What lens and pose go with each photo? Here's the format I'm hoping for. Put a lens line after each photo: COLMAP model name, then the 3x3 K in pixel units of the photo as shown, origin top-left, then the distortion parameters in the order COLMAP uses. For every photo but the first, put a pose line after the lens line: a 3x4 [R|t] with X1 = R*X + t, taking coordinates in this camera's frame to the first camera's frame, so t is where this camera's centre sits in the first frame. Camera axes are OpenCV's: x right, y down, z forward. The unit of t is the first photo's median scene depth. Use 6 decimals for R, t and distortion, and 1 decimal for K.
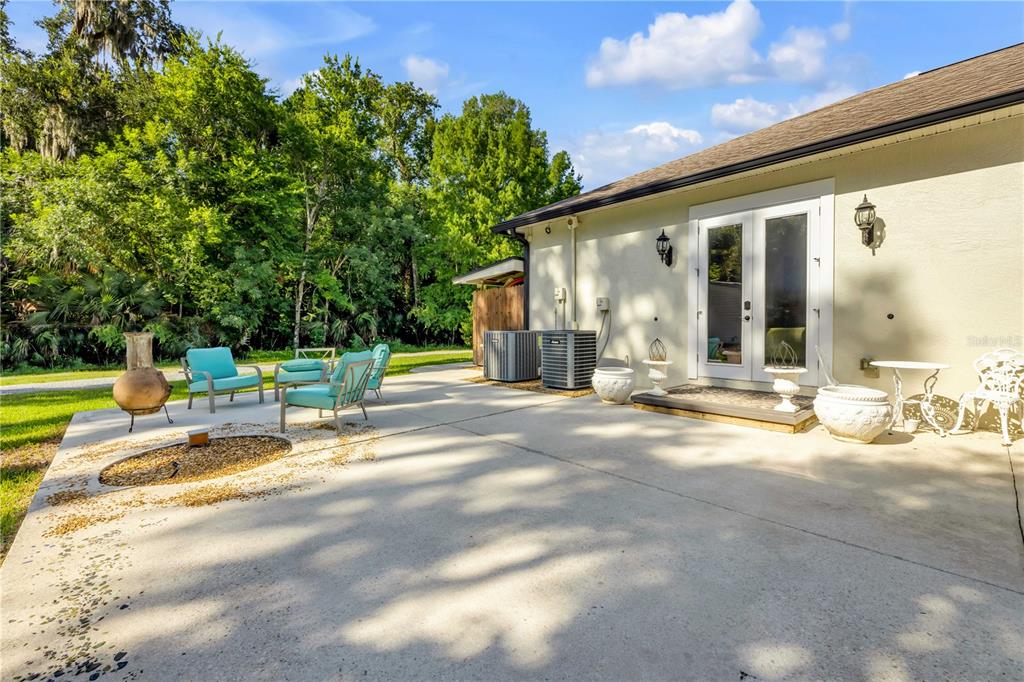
lens RADIAL K [[439.4, 0, 505.2], [0, 439.4, 325.4], [0, 0, 1]] dist [-0.001694, 0.000169]
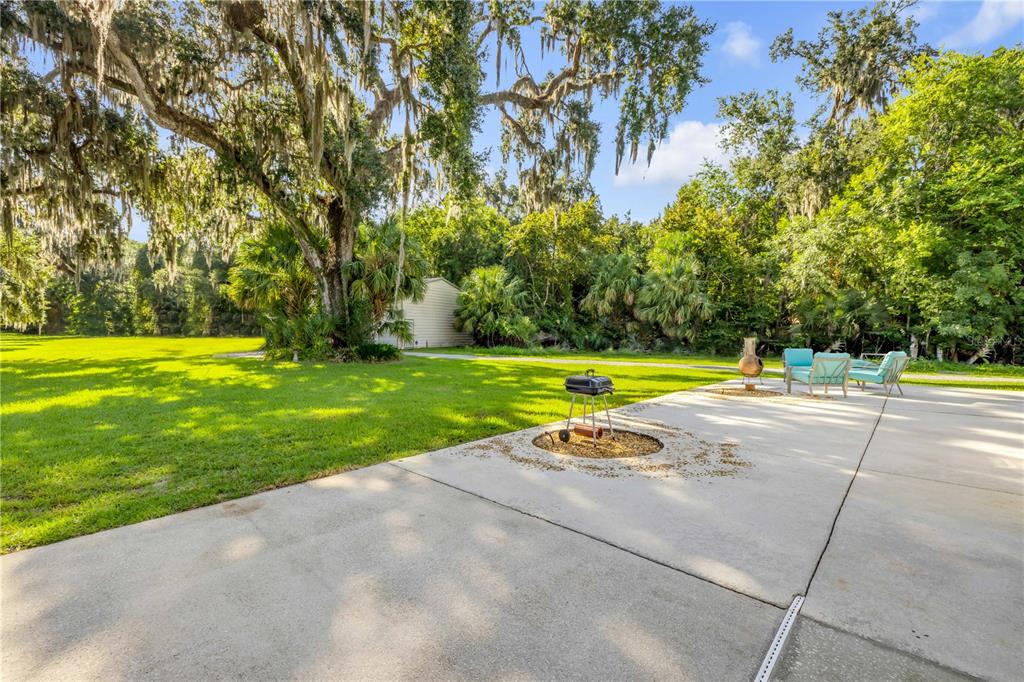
lens RADIAL K [[439.4, 0, 505.2], [0, 439.4, 325.4], [0, 0, 1]] dist [-0.001694, 0.000169]
pose [[0.071015, -0.010183, -0.997423, 0.319017], [-0.004507, 0.999934, -0.010529, -0.006112], [0.997465, 0.005243, 0.070964, -0.083589]]
